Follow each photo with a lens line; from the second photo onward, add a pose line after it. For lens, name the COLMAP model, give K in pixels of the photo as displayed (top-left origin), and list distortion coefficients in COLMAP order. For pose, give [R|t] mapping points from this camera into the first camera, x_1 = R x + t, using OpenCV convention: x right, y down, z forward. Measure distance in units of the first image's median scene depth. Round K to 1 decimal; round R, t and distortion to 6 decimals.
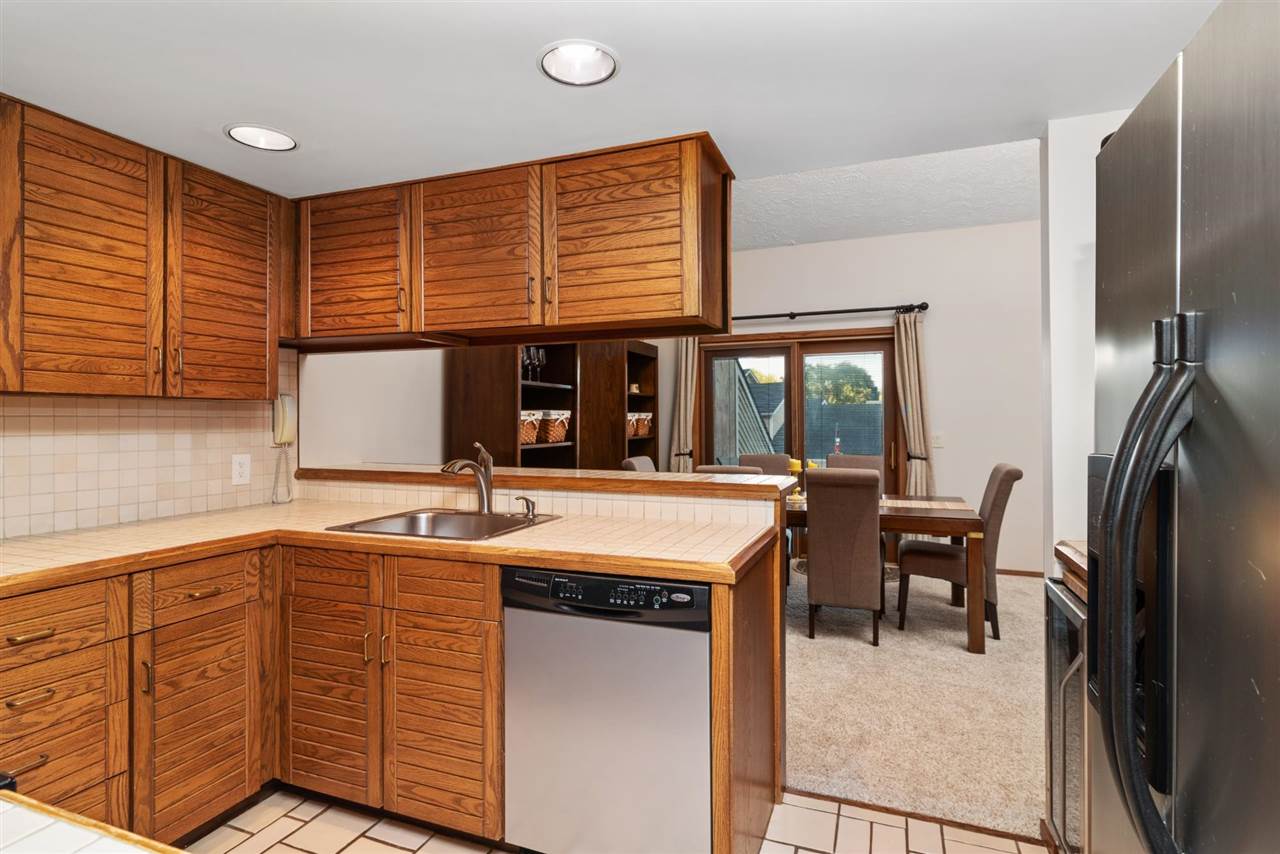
lens RADIAL K [[645.3, 0, 640.0], [0, 645.3, 421.6], [0, 0, 1]] dist [0.000975, 0.000195]
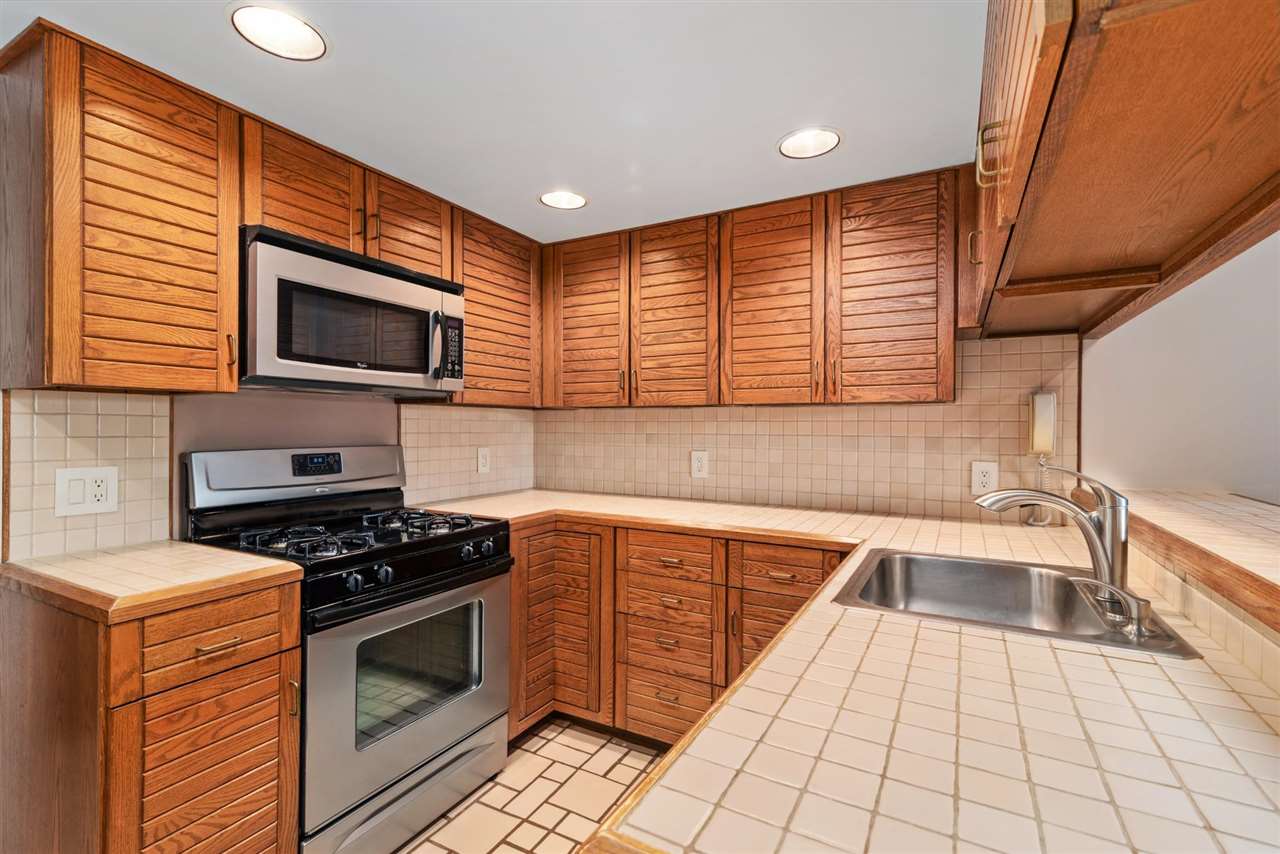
lens RADIAL K [[584.6, 0, 637.0], [0, 584.6, 427.6], [0, 0, 1]] dist [0.004418, 0.000236]
pose [[-0.144532, 0.003873, -0.989493, 0.361372], [-0.003944, 0.999982, 0.004490, 0.002105], [0.989492, 0.004551, -0.144514, 0.852818]]
